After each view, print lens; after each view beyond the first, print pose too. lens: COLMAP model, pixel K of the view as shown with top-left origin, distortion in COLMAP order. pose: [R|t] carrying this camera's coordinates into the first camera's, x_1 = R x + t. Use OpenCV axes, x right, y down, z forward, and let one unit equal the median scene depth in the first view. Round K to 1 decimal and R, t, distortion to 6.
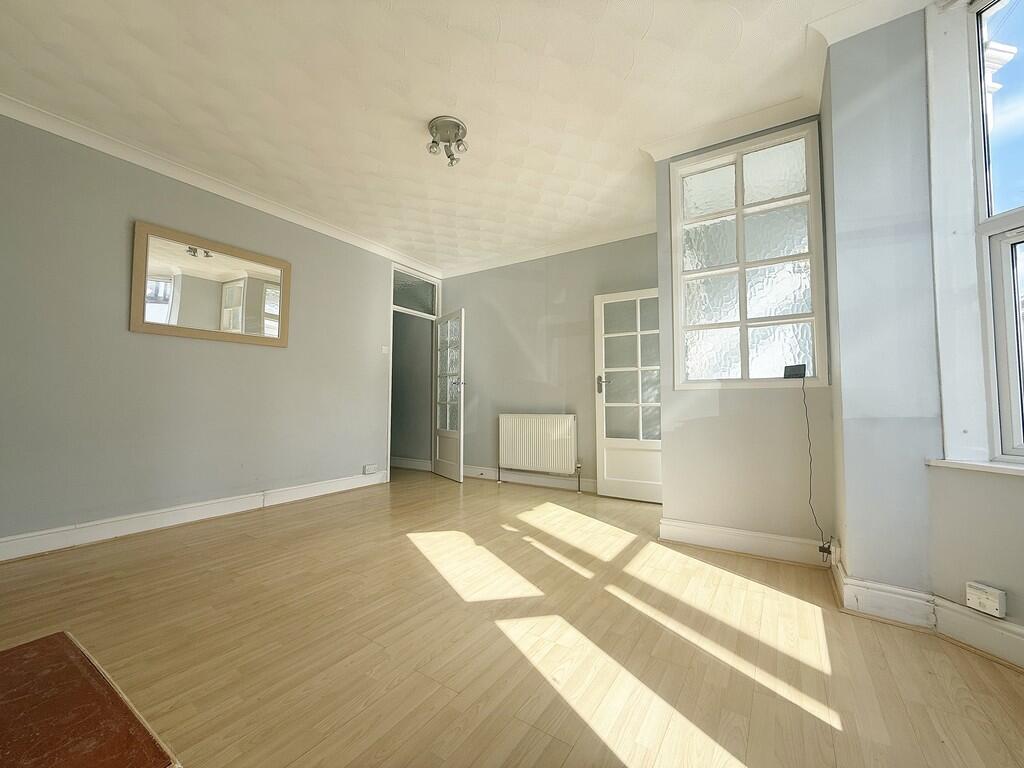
lens RADIAL K [[412.1, 0, 513.8], [0, 412.1, 378.9], [0, 0, 1]] dist [-0.000367, -0.000033]
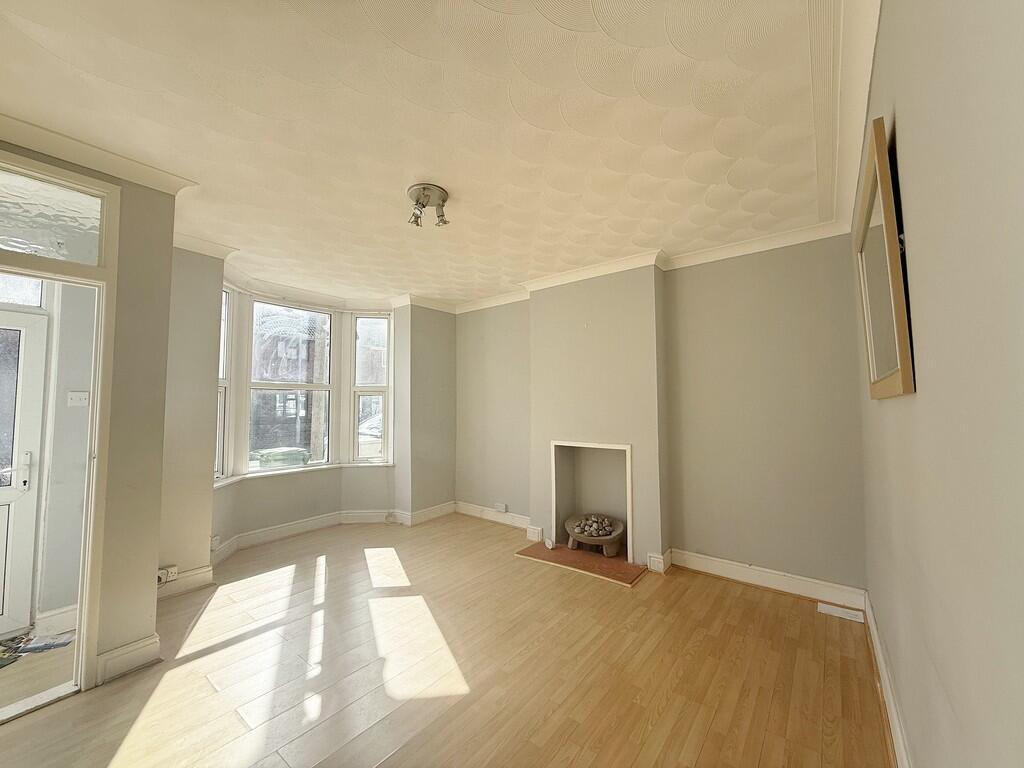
lens RADIAL K [[412.1, 0, 513.8], [0, 412.1, 378.9], [0, 0, 1]] dist [-0.000367, -0.000033]
pose [[-0.996850, 0.005157, 0.079147, -0.506404], [-0.003235, 0.994411, -0.105528, -0.106246], [-0.079249, -0.105452, -0.991262, 2.230977]]
